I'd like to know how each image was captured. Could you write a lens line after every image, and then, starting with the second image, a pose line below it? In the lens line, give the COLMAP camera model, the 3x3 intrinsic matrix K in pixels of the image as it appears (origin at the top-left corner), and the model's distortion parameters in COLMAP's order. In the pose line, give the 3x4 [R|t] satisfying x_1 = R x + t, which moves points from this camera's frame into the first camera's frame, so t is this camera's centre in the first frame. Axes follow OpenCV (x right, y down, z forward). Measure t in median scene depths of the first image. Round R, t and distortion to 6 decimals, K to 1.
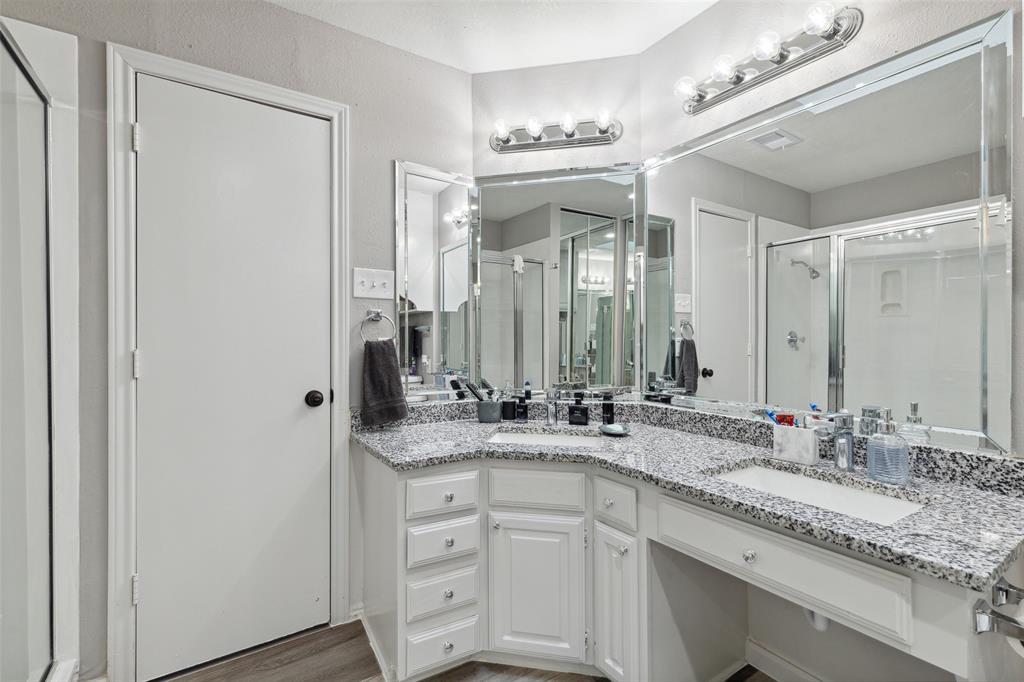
lens RADIAL K [[456.7, 0, 512.0], [0, 456.7, 341.0], [0, 0, 1]] dist [0.000067, -0.000018]
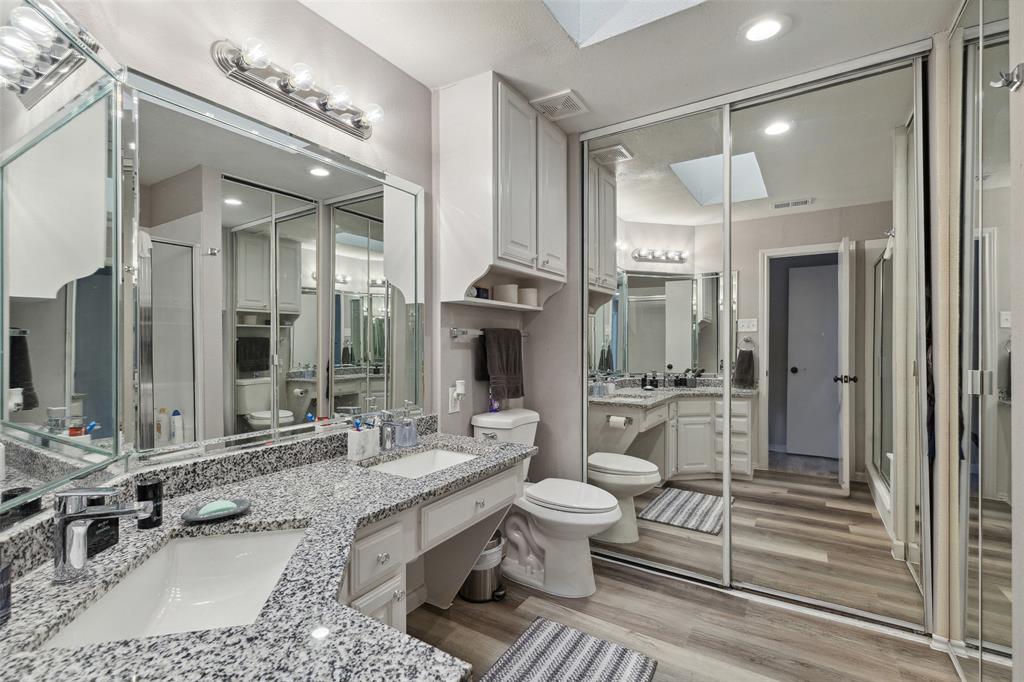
lens RADIAL K [[456.7, 0, 512.0], [0, 456.7, 341.0], [0, 0, 1]] dist [0.000067, -0.000018]
pose [[-0.411343, 0.000008, 0.911480, -0.713707], [0.002883, 0.999995, 0.001292, -0.058420], [-0.911476, 0.003159, -0.411341, 1.189451]]
